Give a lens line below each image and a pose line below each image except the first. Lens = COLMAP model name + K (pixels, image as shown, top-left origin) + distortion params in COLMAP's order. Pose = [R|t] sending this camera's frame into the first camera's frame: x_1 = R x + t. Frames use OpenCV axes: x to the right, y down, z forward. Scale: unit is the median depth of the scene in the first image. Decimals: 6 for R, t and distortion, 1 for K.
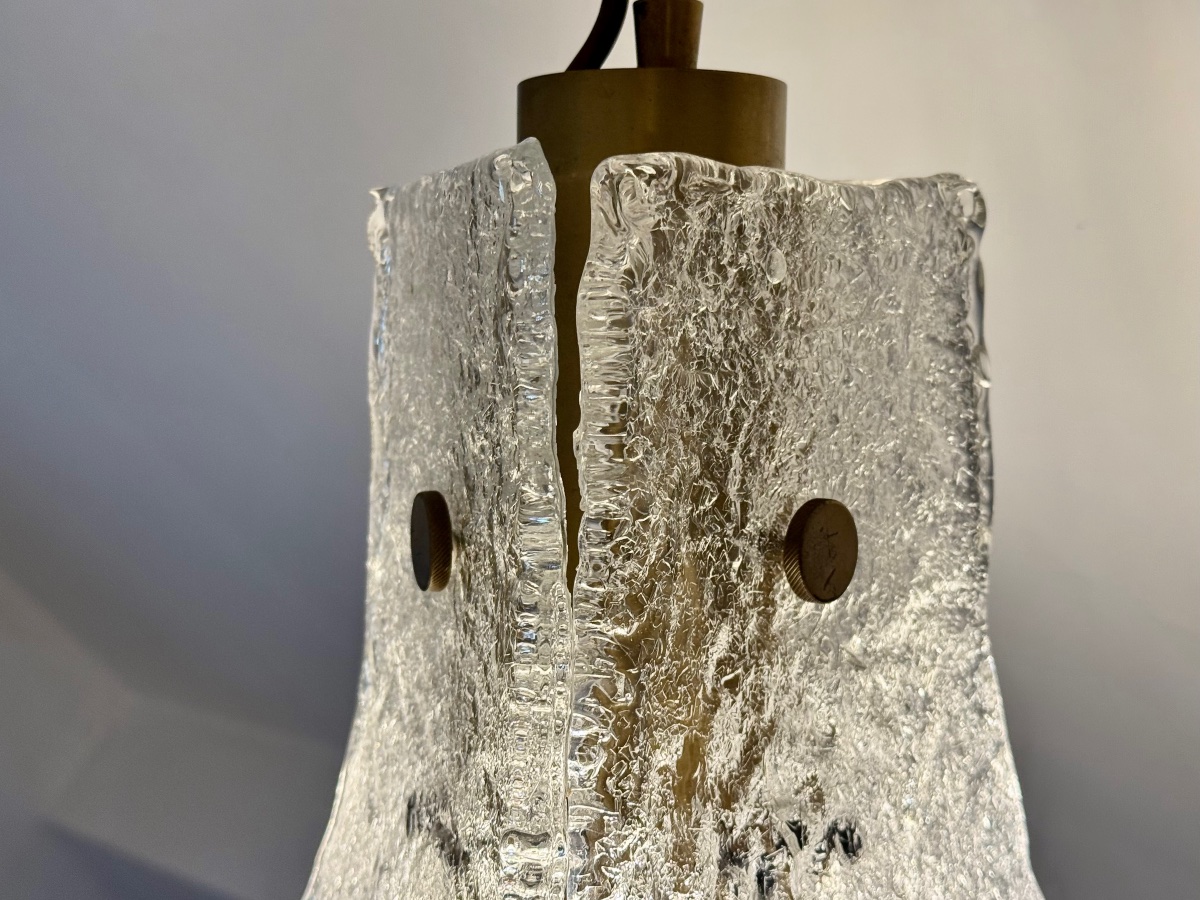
lens RADIAL K [[1803.3, 0, 600.0], [0, 1803.3, 450.0], [0, 0, 1]] dist [0.183152, -0.124961]
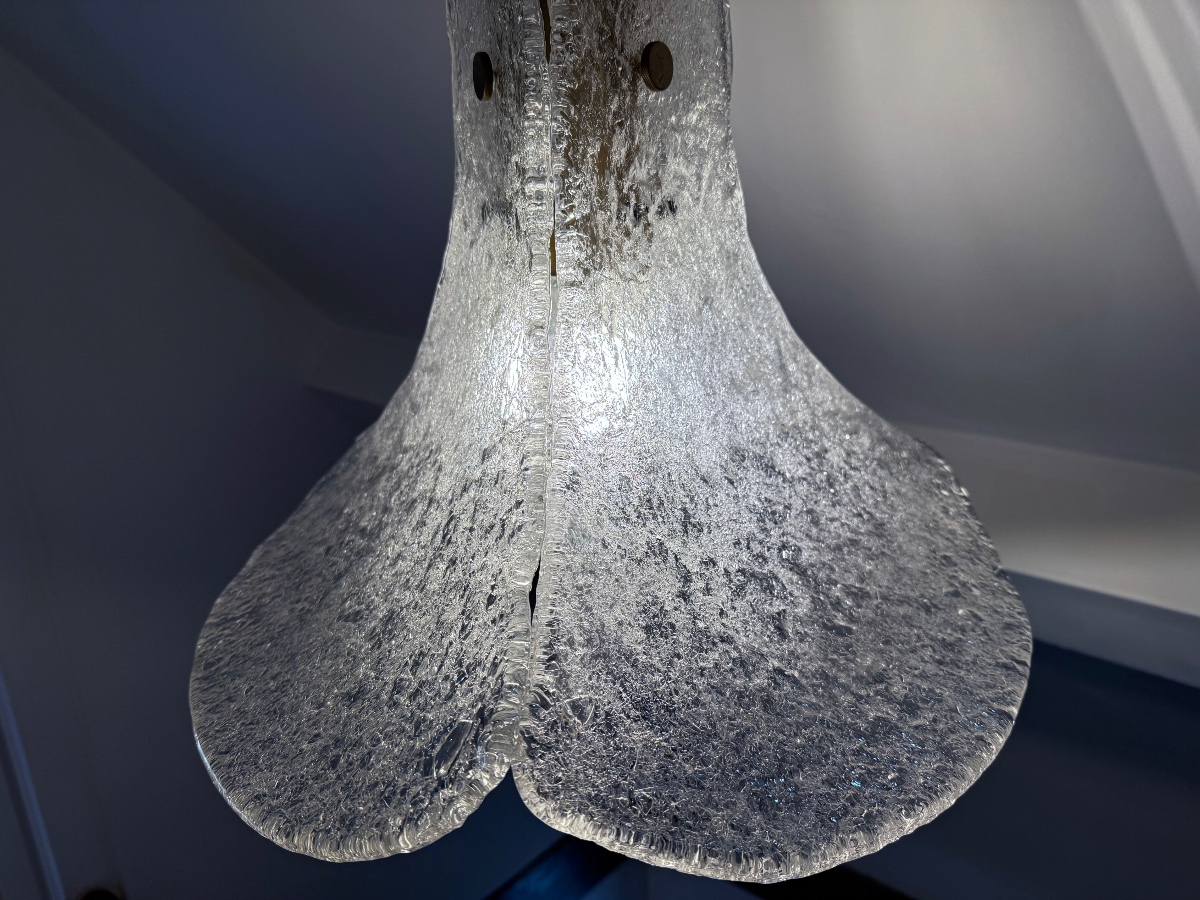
lens RADIAL K [[861.4, 0, 602.4], [0, 861.4, 473.7], [0, 0, 1]] dist [0.064296, -0.220185]
pose [[0.997299, -0.059507, 0.043046, -0.023539], [0.045833, 0.962238, 0.268322, 0.261811], [-0.057388, -0.265624, 0.962367, -0.176307]]
